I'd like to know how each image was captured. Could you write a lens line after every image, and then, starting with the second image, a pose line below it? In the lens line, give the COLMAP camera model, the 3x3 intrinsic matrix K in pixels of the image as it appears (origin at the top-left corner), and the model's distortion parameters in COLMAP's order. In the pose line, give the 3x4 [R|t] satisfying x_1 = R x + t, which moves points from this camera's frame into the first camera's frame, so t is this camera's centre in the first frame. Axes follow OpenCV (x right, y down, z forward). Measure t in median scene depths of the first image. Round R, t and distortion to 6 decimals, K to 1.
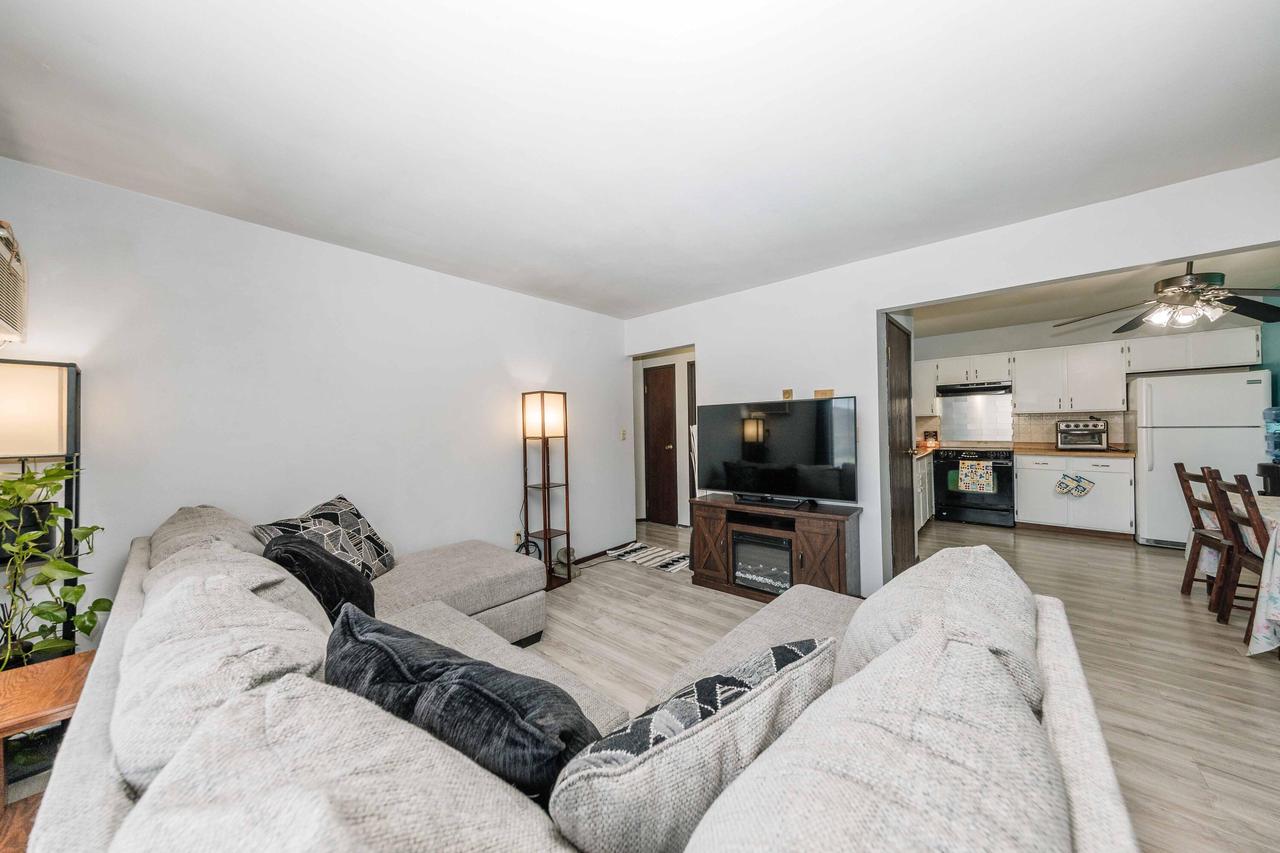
lens RADIAL K [[421.0, 0, 647.2], [0, 421.0, 426.6], [0, 0, 1]] dist [0.005744, 0.000457]
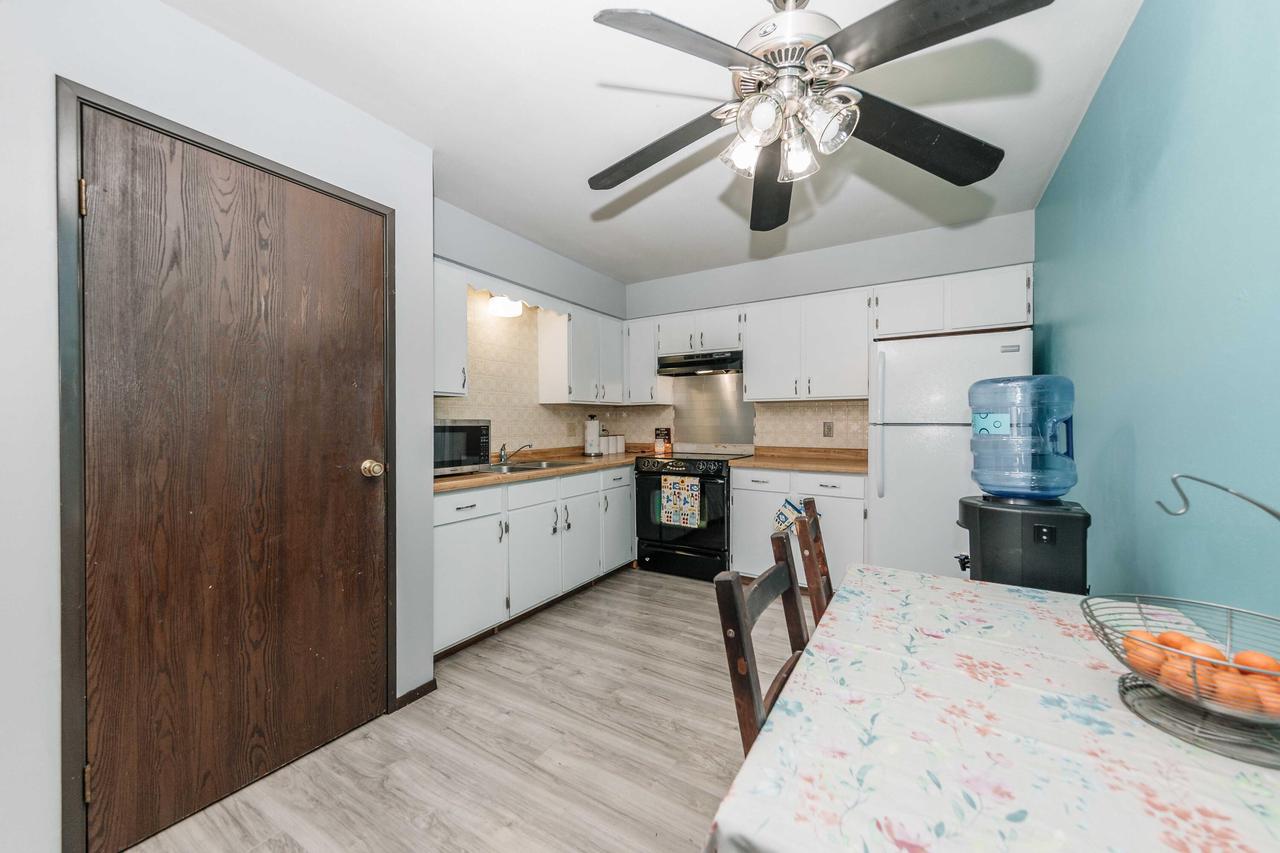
lens RADIAL K [[464.7, 0, 635.5], [0, 464.7, 424.1], [0, 0, 1]] dist [0.007241, -0.000135]
pose [[0.983365, 0.016637, 0.180880, 0.592562], [-0.017051, 0.999854, 0.000731, 0.005412], [-0.180841, -0.003803, 0.983505, 0.343651]]
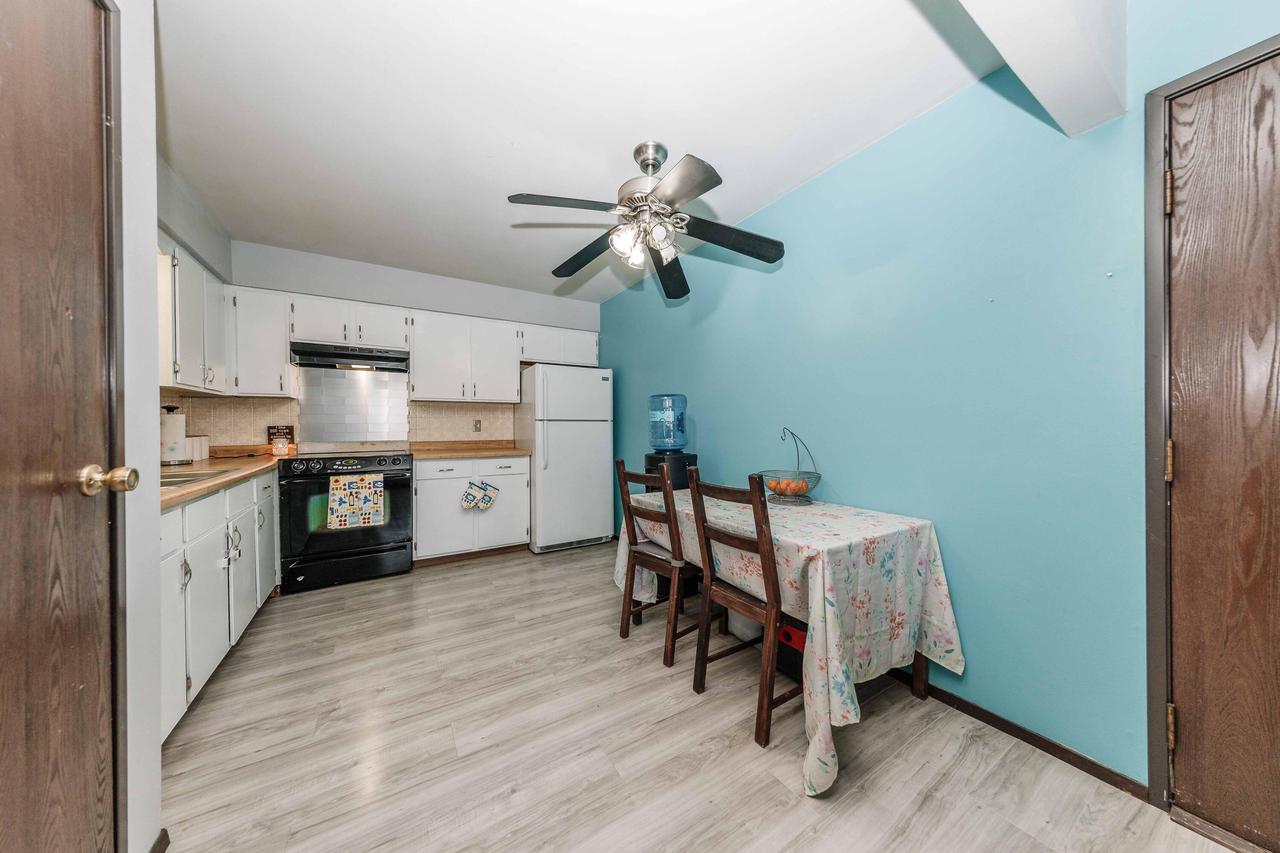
lens RADIAL K [[392.3, 0, 631.6], [0, 392.3, 429.3], [0, 0, 1]] dist [-0.000289, -0.000138]
pose [[0.295064, 0.011672, 0.955406, 0.373172], [-0.001228, 0.999929, -0.011837, 0.024615], [-0.955477, 0.002319, 0.295057, 0.481257]]
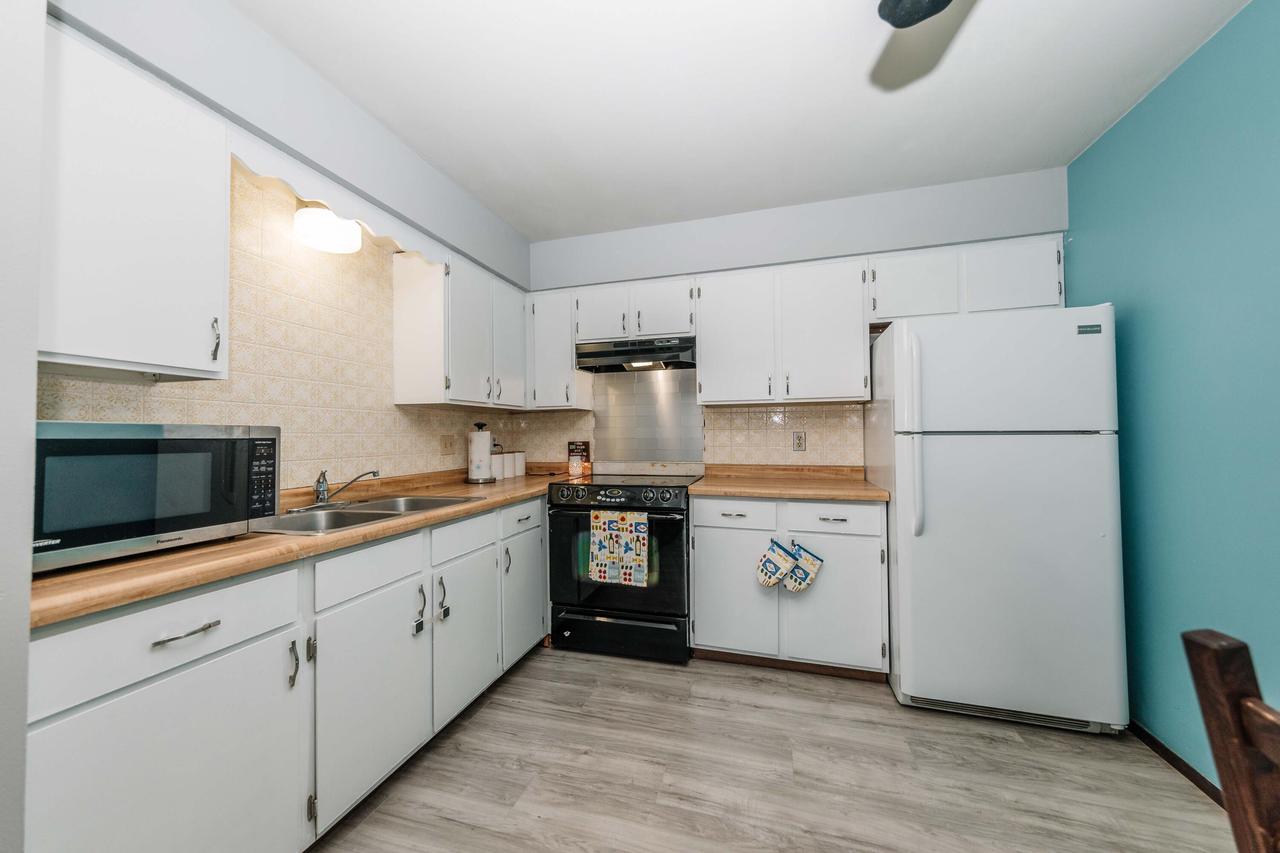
lens RADIAL K [[464.7, 0, 635.6], [0, 464.7, 424.9], [0, 0, 1]] dist [0.007241, -0.000135]
pose [[0.903637, 0.023506, 0.427654, 0.594608], [-0.010843, 0.999428, -0.032023, 0.009221], [-0.428162, 0.024300, 0.903375, 0.571266]]
